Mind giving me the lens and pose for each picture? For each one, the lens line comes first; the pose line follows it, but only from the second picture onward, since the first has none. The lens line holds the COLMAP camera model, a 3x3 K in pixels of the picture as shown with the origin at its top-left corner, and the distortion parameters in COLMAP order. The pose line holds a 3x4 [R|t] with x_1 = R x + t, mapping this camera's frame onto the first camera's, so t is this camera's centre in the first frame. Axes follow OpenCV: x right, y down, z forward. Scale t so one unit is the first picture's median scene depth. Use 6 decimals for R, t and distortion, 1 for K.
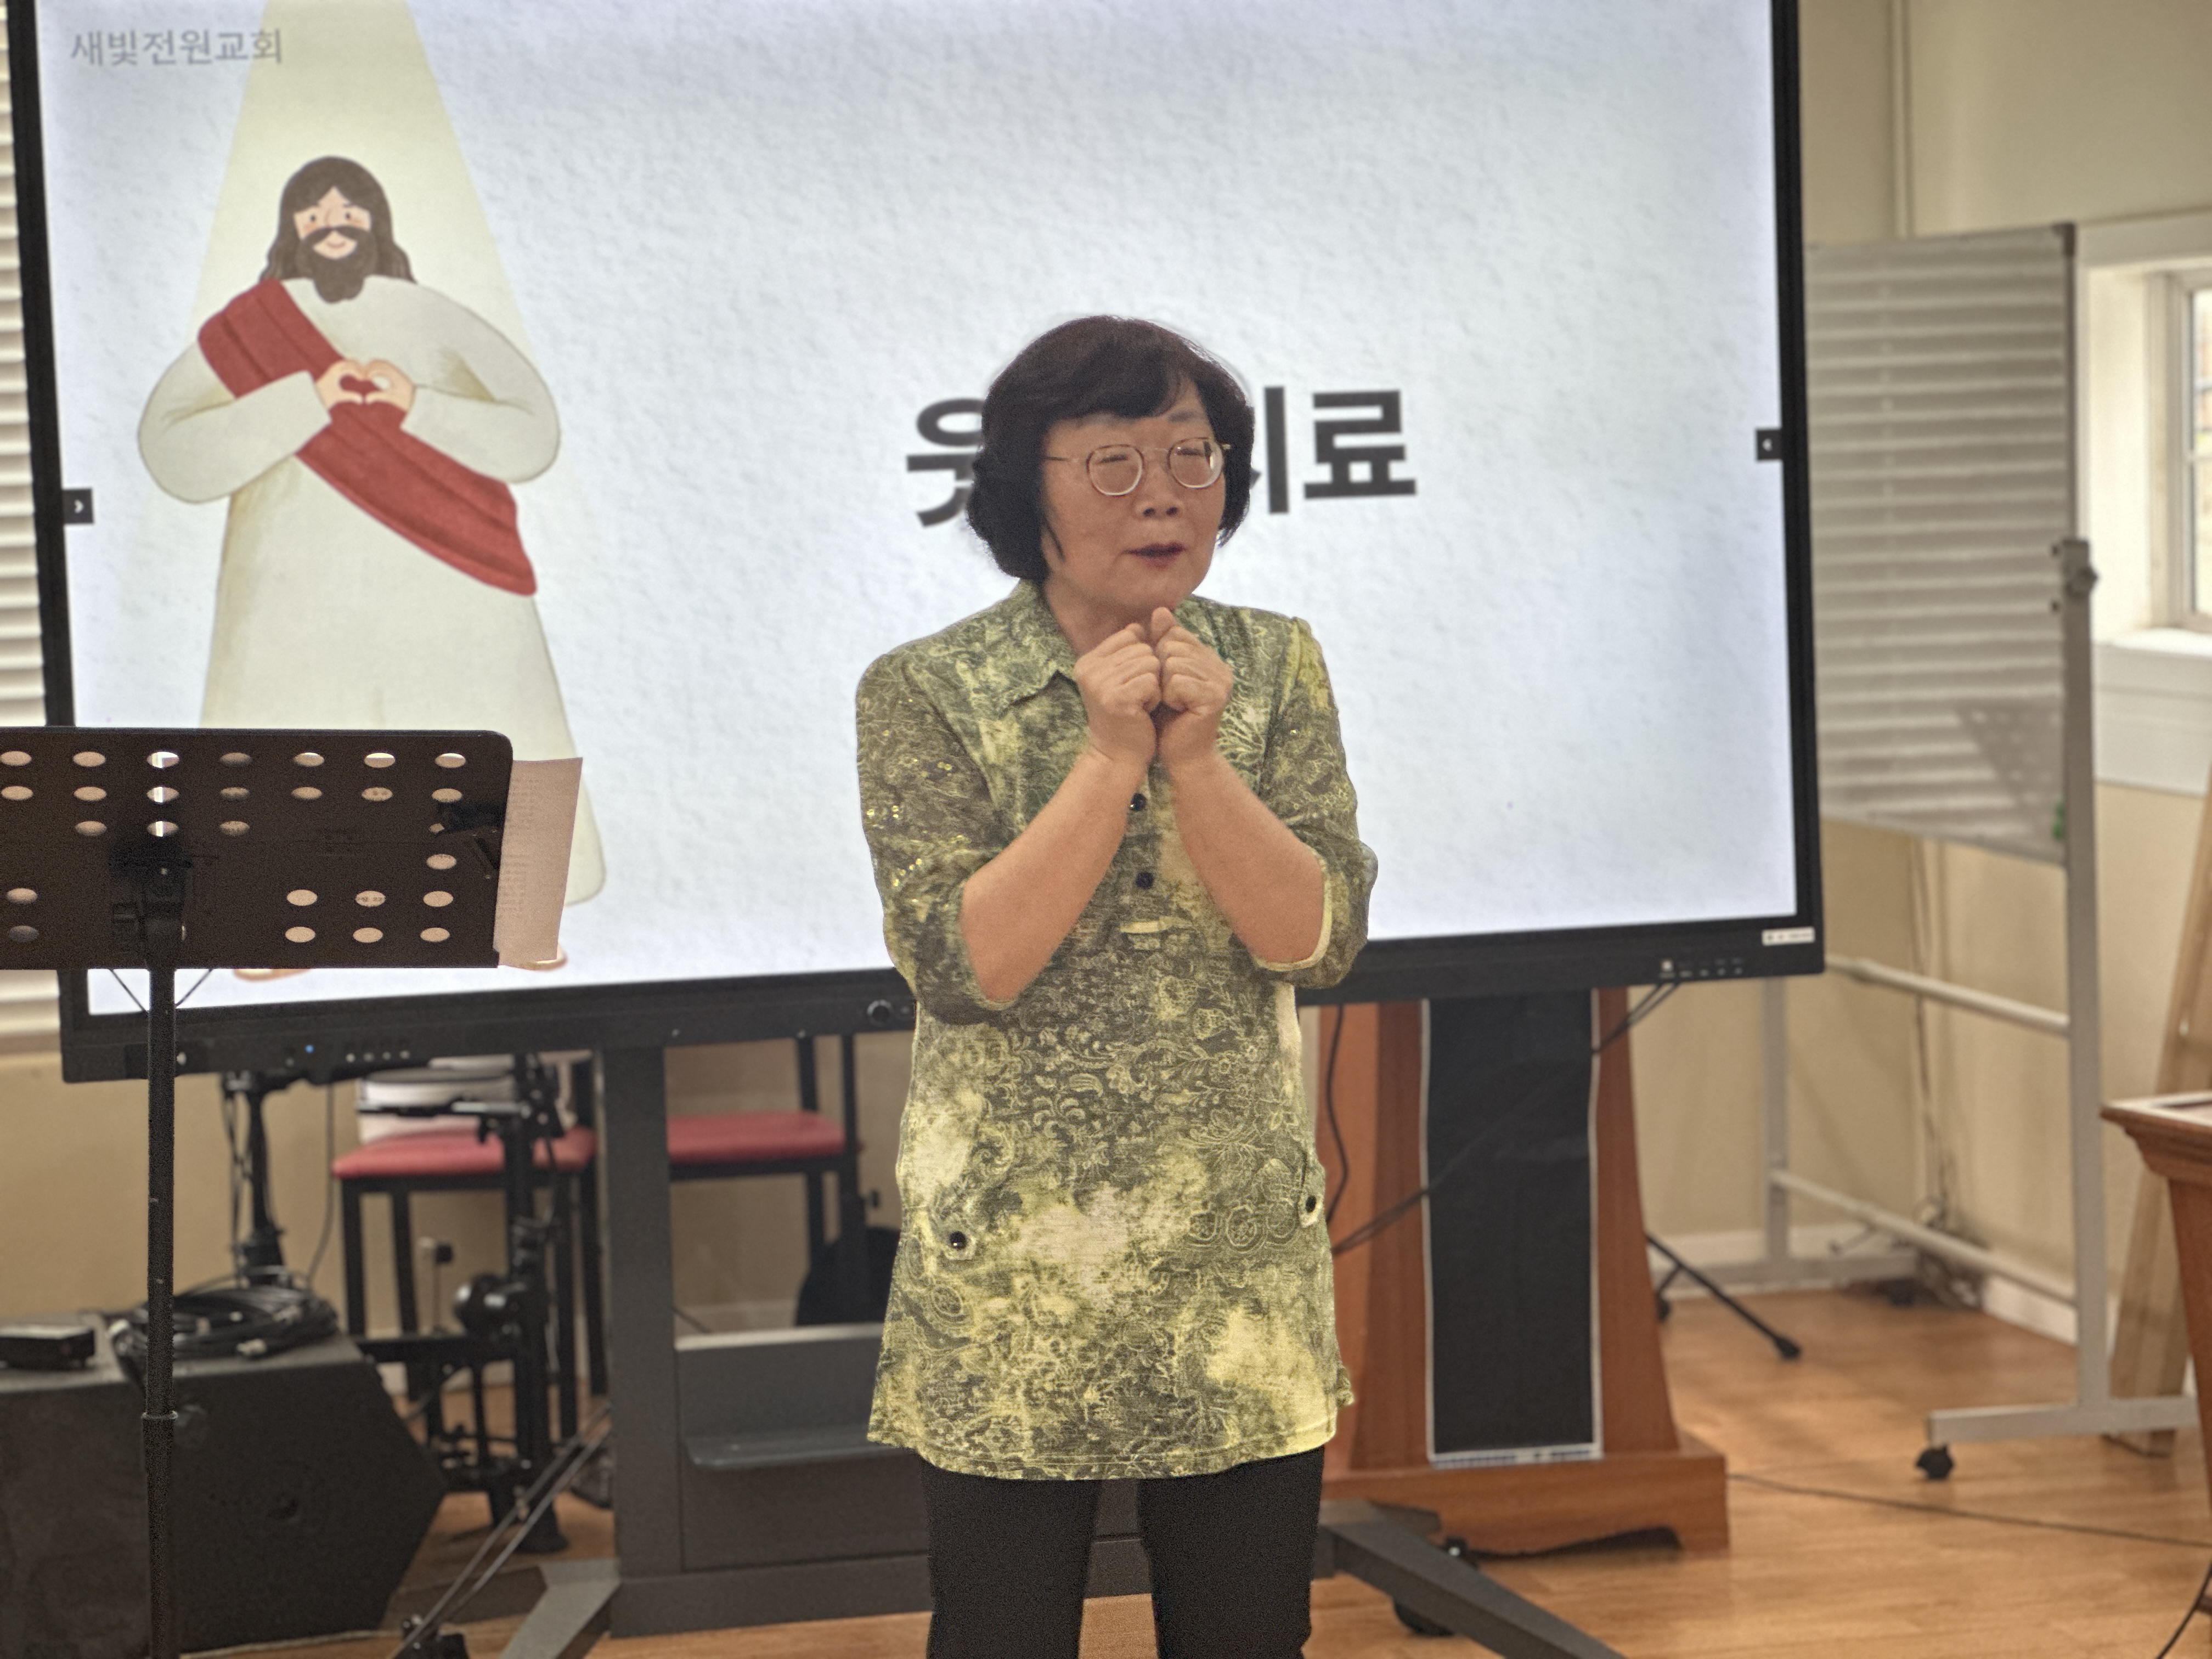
lens RADIAL K [[4915.8, 0, 1109.5], [0, 4915.8, 801.5], [0, 0, 1]] dist [0.182275, 0.298457]
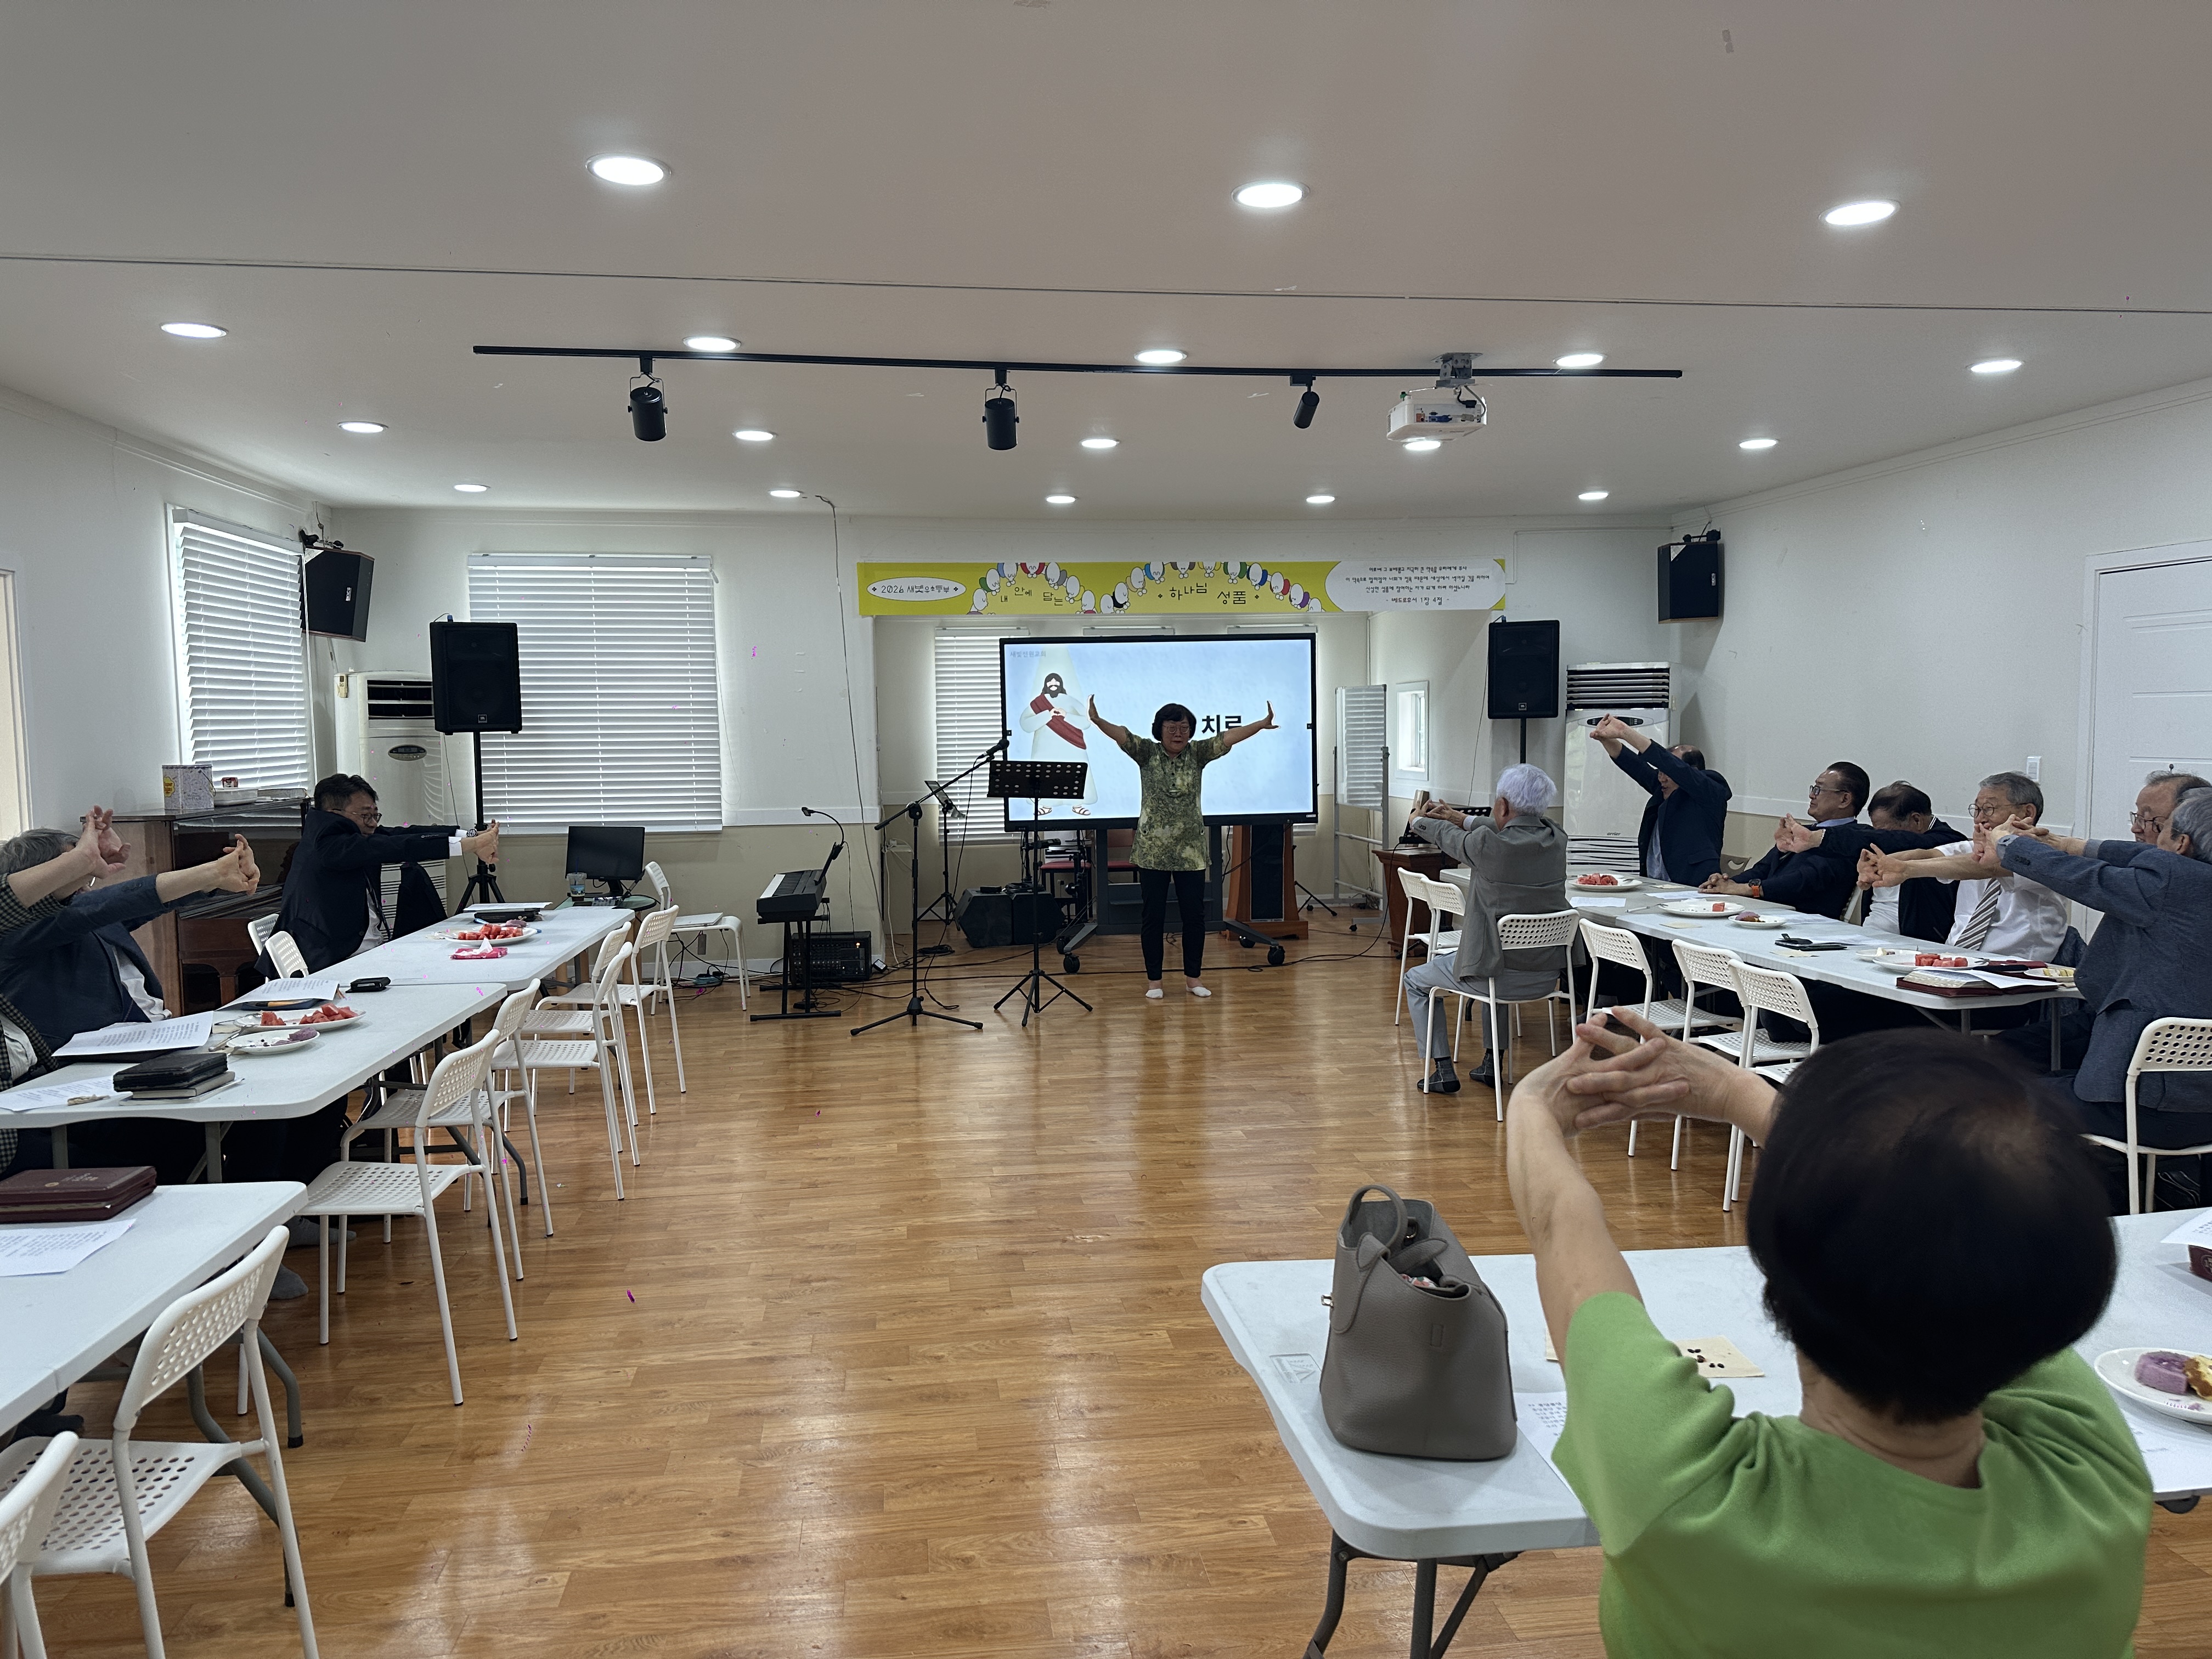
lens RADIAL K [[1536.1, 0, 1103.5], [0, 1536.1, 861.6], [0, 0, 1]] dist [0.047511, 0.000003]
pose [[0.995857, 0.021020, -0.088470, 0.062607], [-0.019920, 0.999713, 0.013298, 0.062751], [0.088724, -0.011480, 0.995990, -0.758980]]
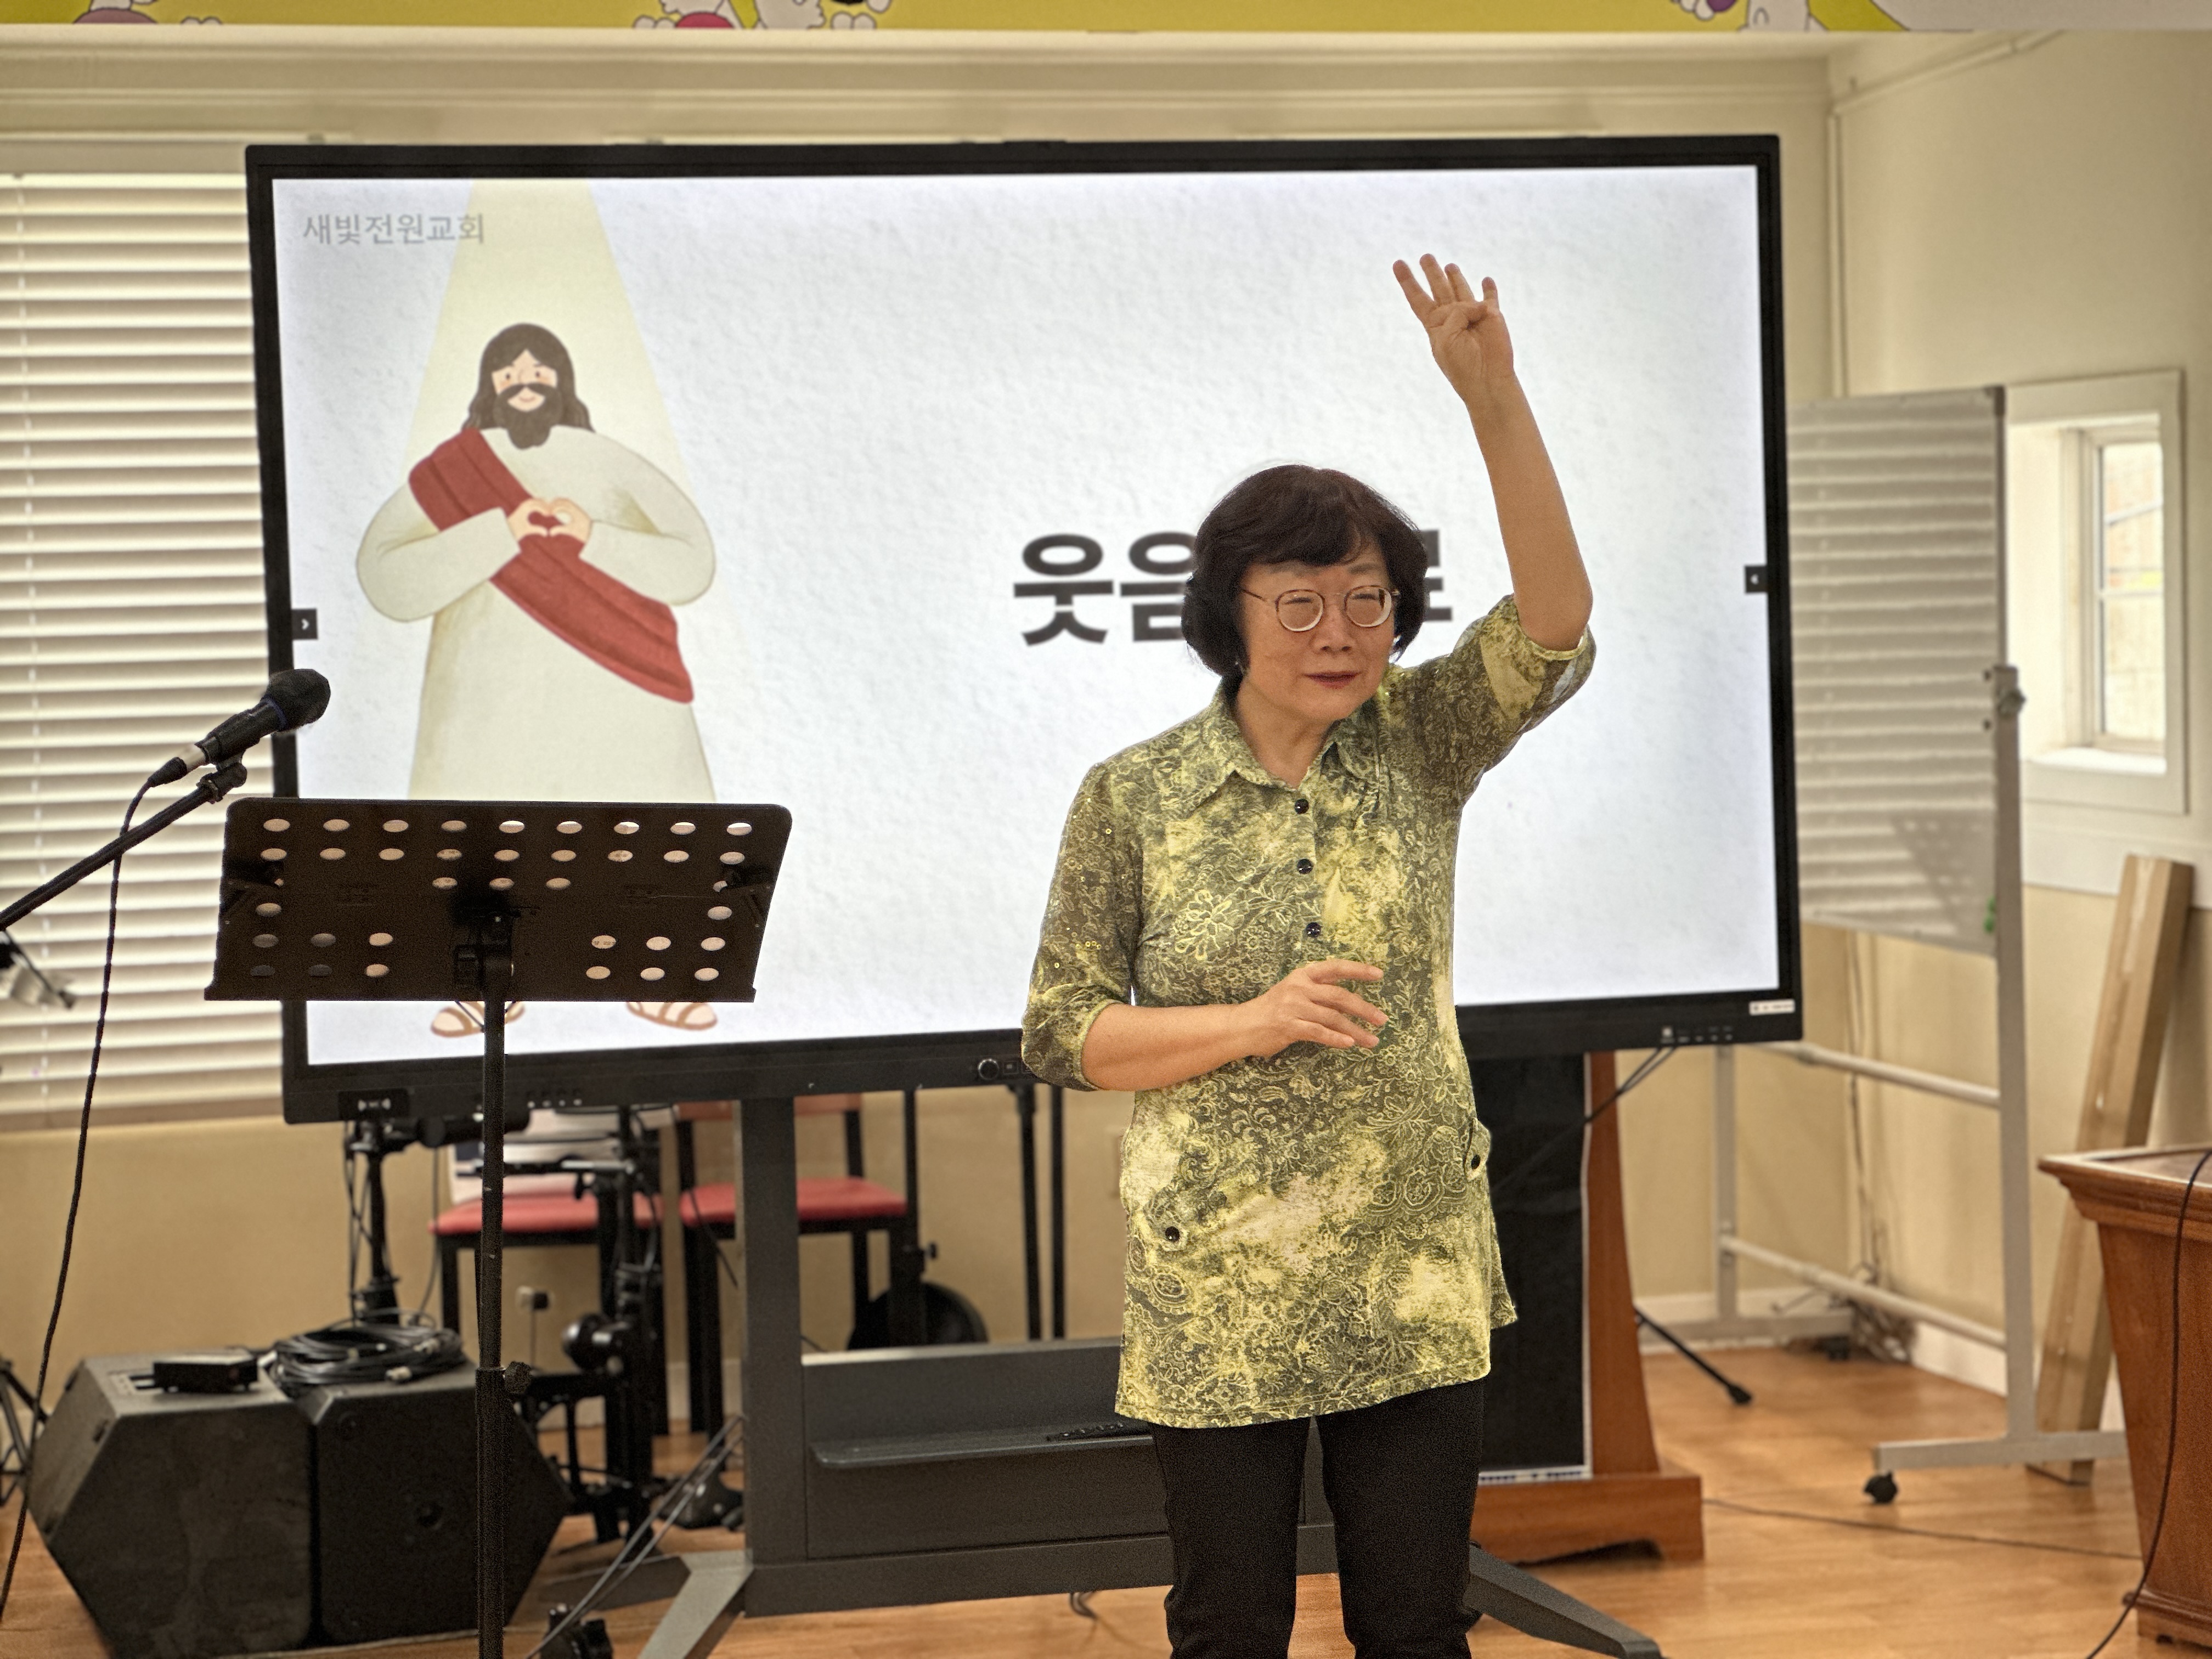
lens RADIAL K [[4901.6, 0, 1106.0], [0, 4901.6, 829.5], [0, 0, 1]] dist [0.013133, 2.693745]
pose [[0.999624, 0.004781, 0.027004, -0.050031], [-0.004204, 0.999762, -0.021415, 0.011530], [-0.027100, 0.021294, 0.999406, -0.141413]]
